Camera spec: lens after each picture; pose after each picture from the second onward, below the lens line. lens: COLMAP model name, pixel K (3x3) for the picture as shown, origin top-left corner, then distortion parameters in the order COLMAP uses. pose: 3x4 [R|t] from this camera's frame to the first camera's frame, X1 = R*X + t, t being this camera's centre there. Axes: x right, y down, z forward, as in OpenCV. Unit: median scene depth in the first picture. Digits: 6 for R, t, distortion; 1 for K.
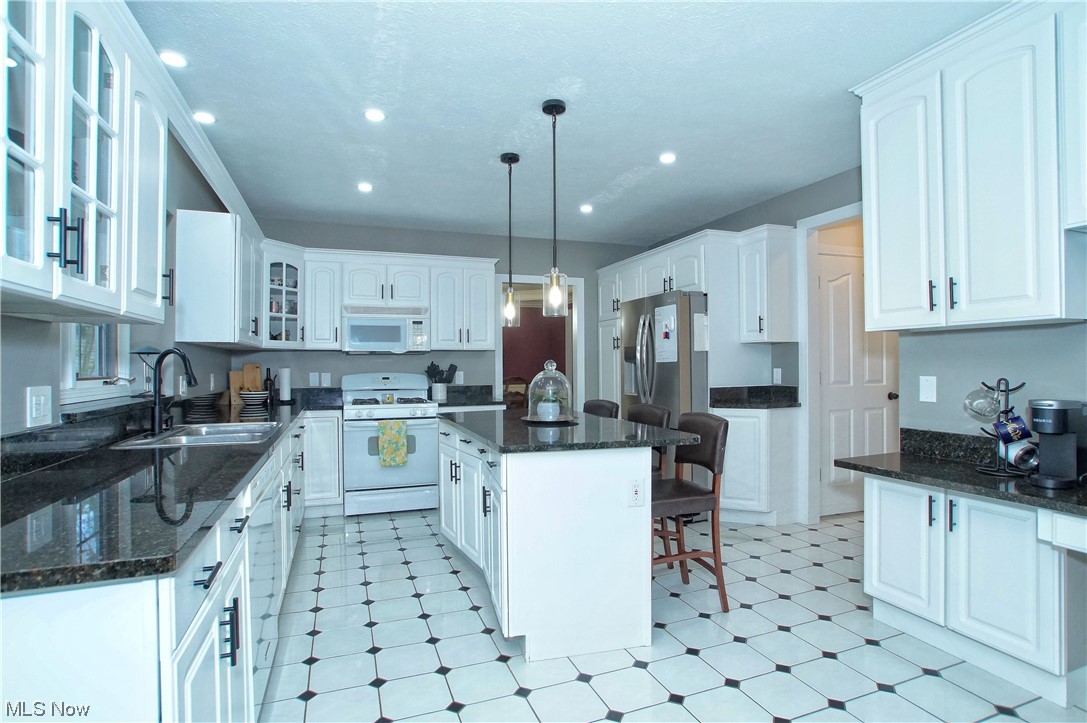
lens RADIAL K [[521.8, 0, 539.5], [0, 521.8, 366.8], [0, 0, 1]] dist [-0.039876, 0.004120]
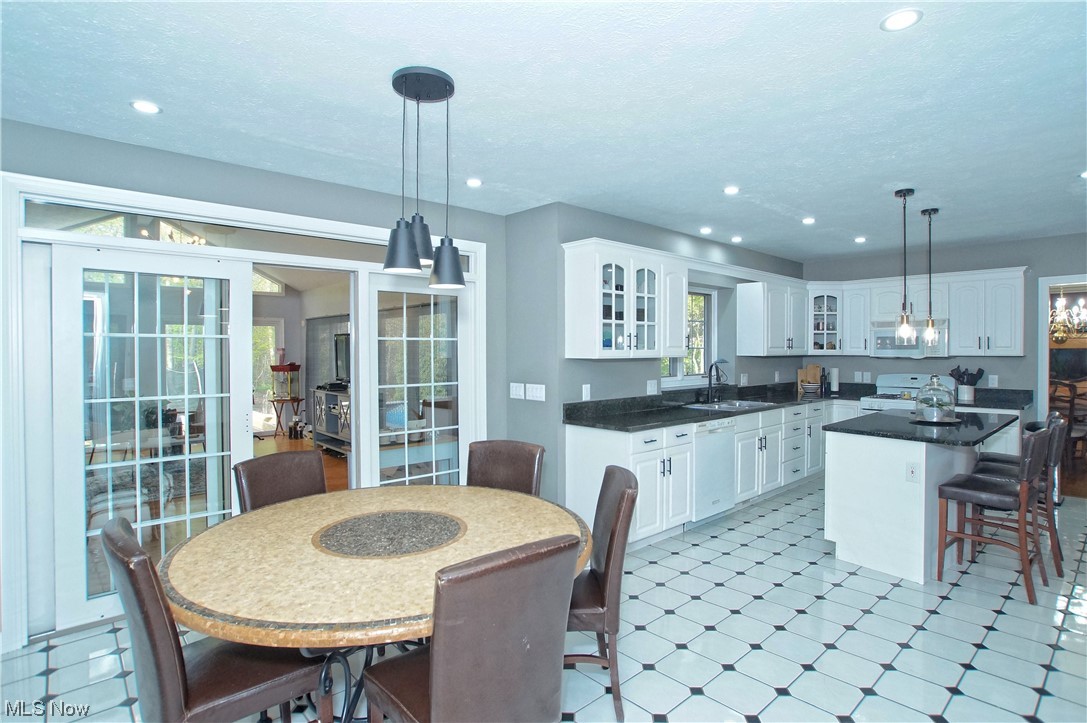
lens RADIAL K [[521.8, 0, 545.1], [0, 521.8, 359.0], [0, 0, 1]] dist [-0.039876, 0.004120]
pose [[0.342217, 0.013899, -0.939518, 0.554162], [0.002934, 0.999870, 0.015861, -0.046783], [0.939616, -0.008185, 0.342131, -0.208639]]
